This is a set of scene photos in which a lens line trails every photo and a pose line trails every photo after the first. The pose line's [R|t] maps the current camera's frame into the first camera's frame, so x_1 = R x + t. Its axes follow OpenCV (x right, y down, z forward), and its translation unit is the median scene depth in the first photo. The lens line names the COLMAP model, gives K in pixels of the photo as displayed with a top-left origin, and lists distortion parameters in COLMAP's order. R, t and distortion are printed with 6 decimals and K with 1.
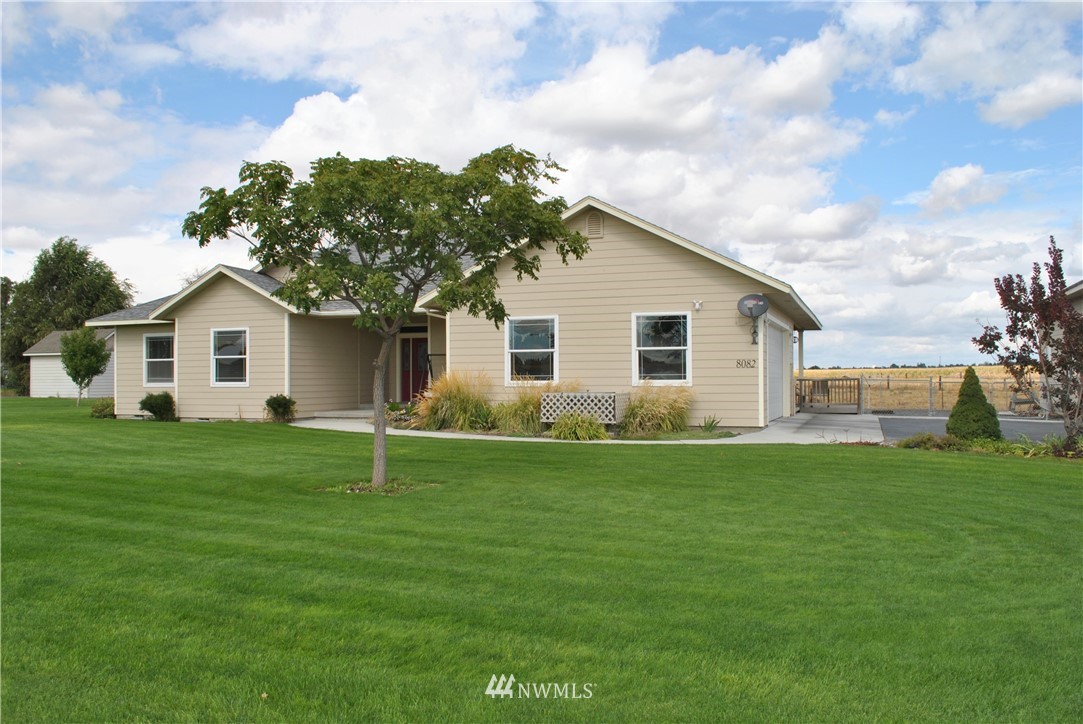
lens RADIAL K [[881.1, 0, 541.5], [0, 881.1, 362.0], [0, 0, 1]] dist [-0.105402, -0.000161]
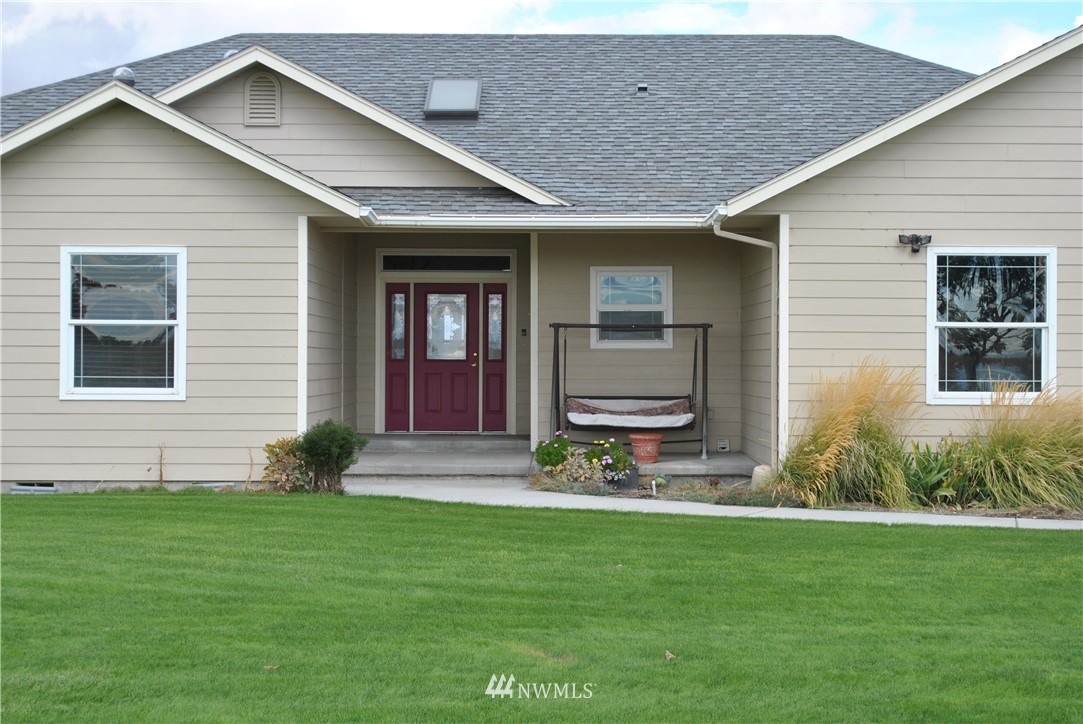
lens RADIAL K [[1796.4, 0, 541.5], [0, 1796.4, 362.0], [0, 0, 1]] dist [0.003725, -0.004441]
pose [[0.939038, 0.016110, 0.343435, -0.460162], [-0.018017, 0.999835, 0.002363, 0.006709], [-0.343340, -0.008407, 0.939174, 0.191686]]
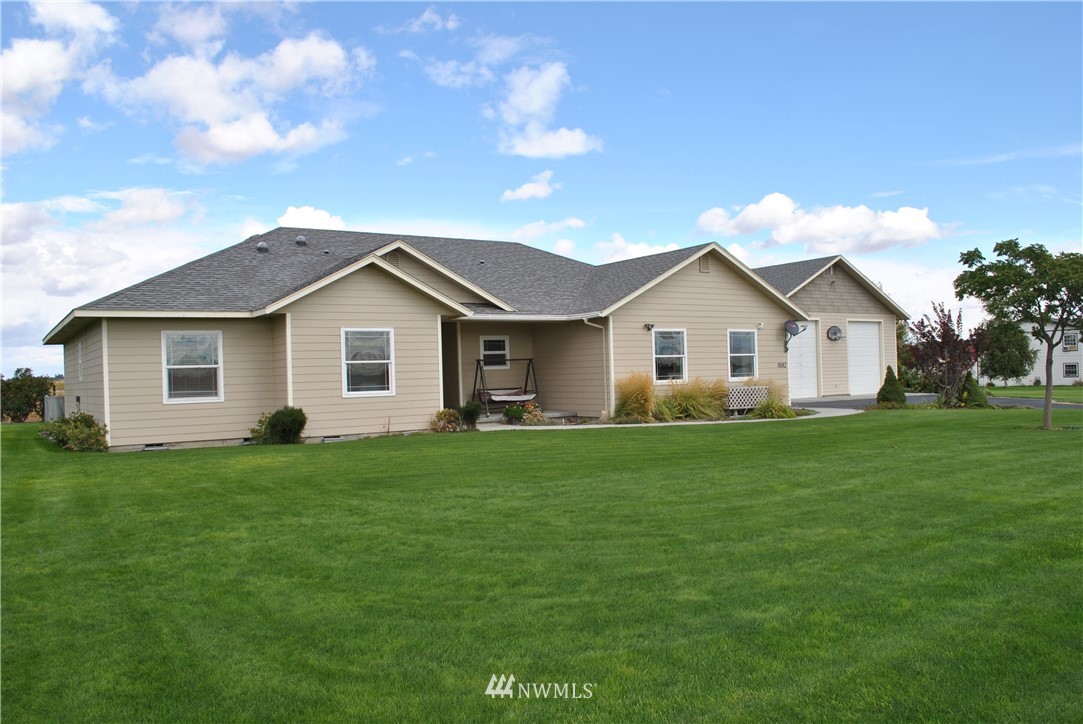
lens RADIAL K [[819.5, 0, 541.5], [0, 819.5, 362.0], [0, 0, 1]] dist [-0.082846, 0.000954]
pose [[0.599312, 0.005676, 0.800495, -0.904686], [0.016994, 0.999659, -0.019811, 0.013407], [-0.800335, 0.025477, 0.599011, 0.383422]]
